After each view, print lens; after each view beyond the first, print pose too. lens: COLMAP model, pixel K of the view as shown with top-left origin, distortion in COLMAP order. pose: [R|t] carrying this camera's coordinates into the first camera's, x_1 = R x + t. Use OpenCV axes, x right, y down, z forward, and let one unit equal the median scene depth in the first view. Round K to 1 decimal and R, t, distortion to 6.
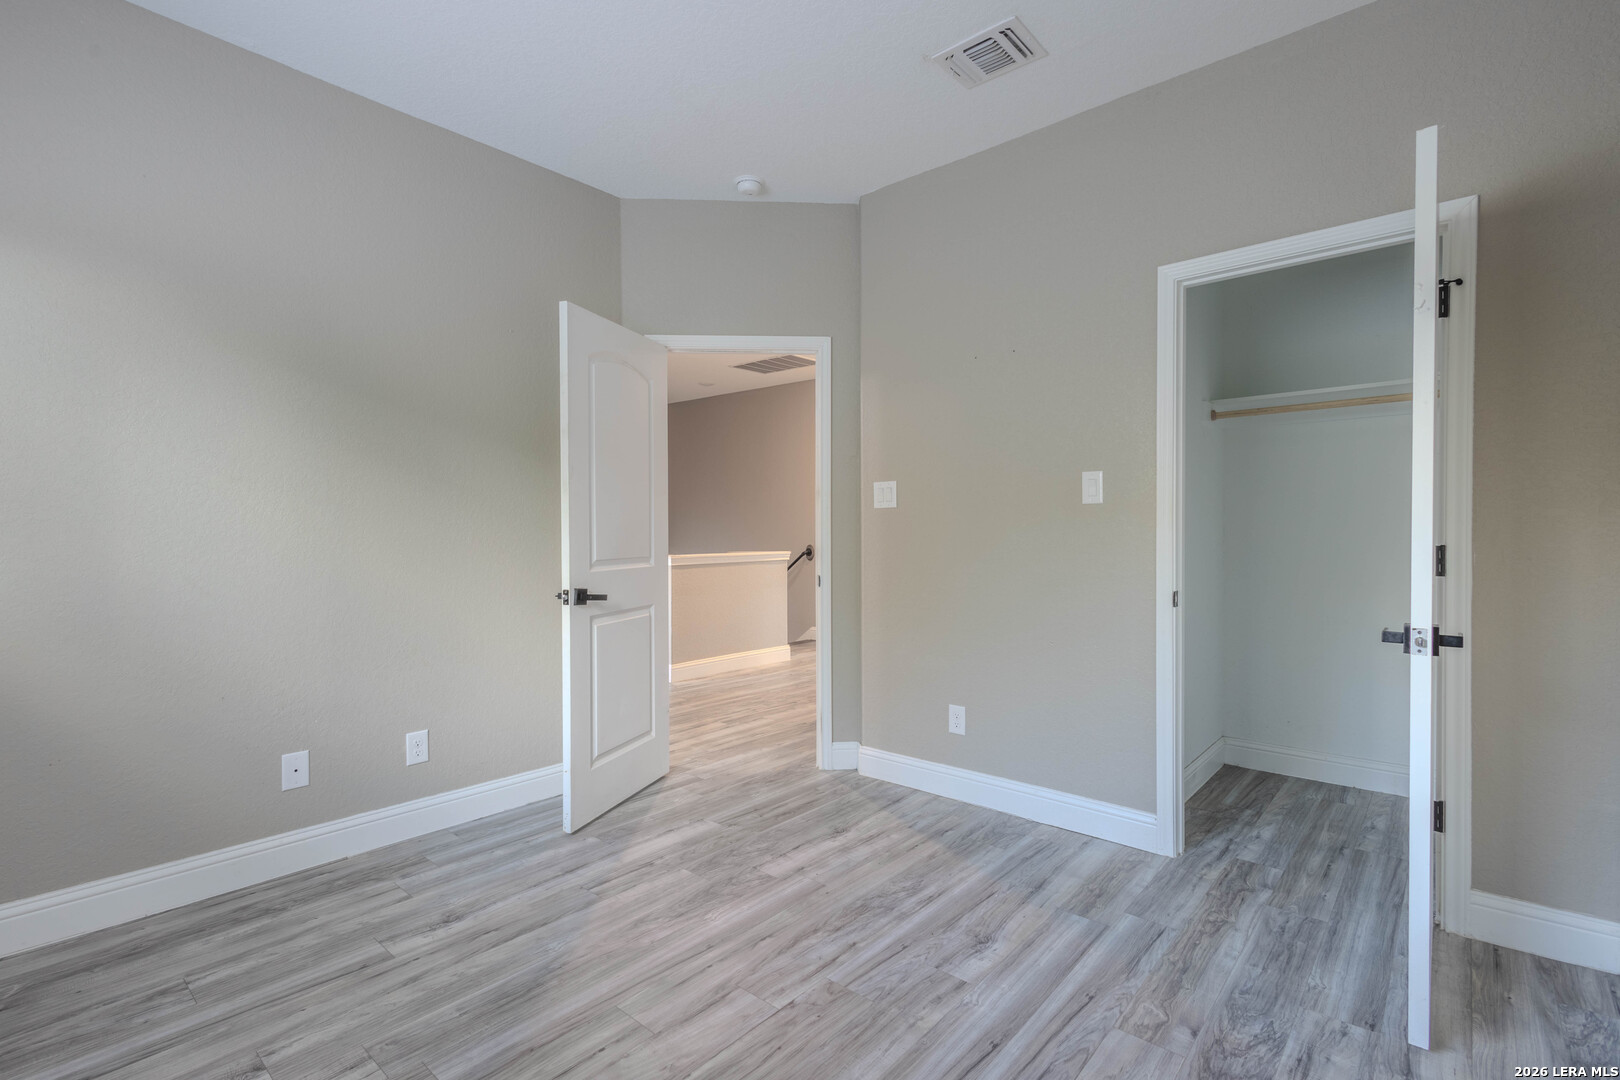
lens RADIAL K [[753.7, 0, 802.8], [0, 753.7, 531.1], [0, 0, 1]] dist [0.015031, -0.002044]
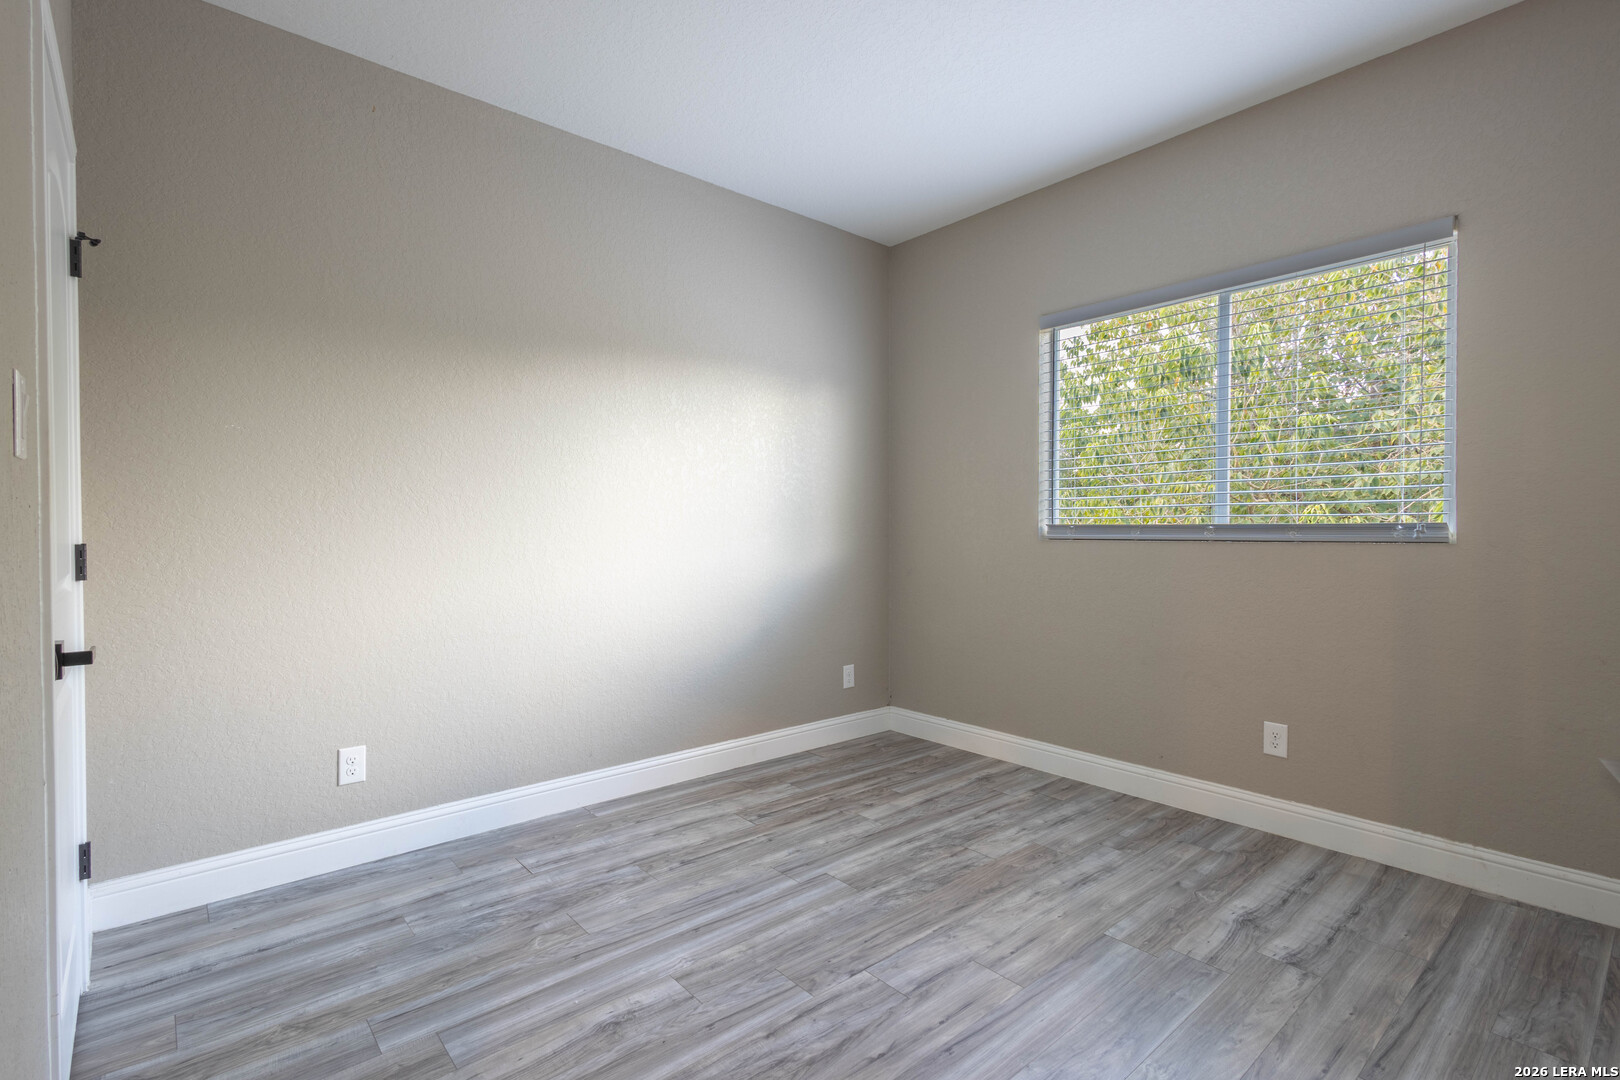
lens RADIAL K [[753.7, 0, 805.1], [0, 753.7, 535.2], [0, 0, 1]] dist [0.015031, -0.002044]
pose [[-0.990310, -0.000470, 0.138872, -0.092129], [0.001965, 0.999847, 0.017399, -0.004967], [-0.138858, 0.017503, -0.990158, 1.969623]]
